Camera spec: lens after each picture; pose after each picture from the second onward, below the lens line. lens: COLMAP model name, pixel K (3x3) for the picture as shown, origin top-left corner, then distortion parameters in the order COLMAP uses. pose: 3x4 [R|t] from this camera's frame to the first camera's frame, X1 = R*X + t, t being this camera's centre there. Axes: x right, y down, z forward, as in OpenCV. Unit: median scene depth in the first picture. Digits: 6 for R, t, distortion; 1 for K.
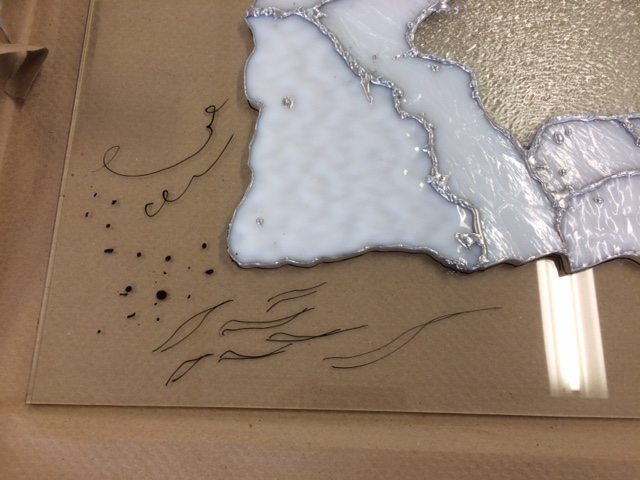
lens RADIAL K [[552.8, 0, 321.6], [0, 552.8, 239.4], [0, 0, 1]] dist [0.030532, -0.059022]
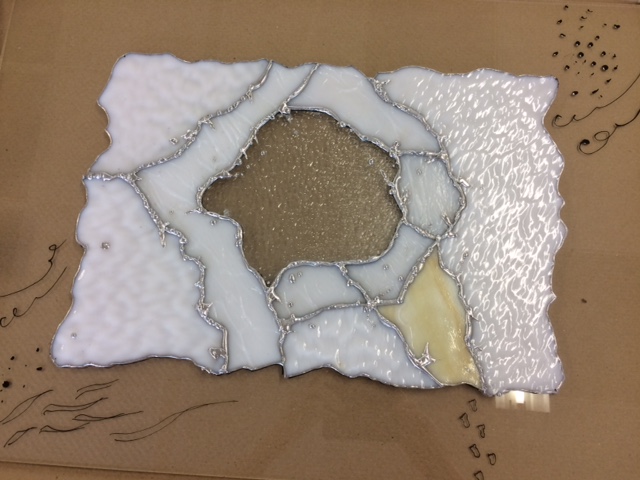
lens RADIAL K [[552.8, 0, 318.0], [0, 552.8, 239.2], [0, 0, 1]] dist [0.030532, -0.059022]
pose [[0.999352, 0.029240, -0.020985, 0.534468], [-0.028851, 0.999411, 0.018586, -0.321216], [0.021516, -0.017968, 0.999607, -0.418913]]
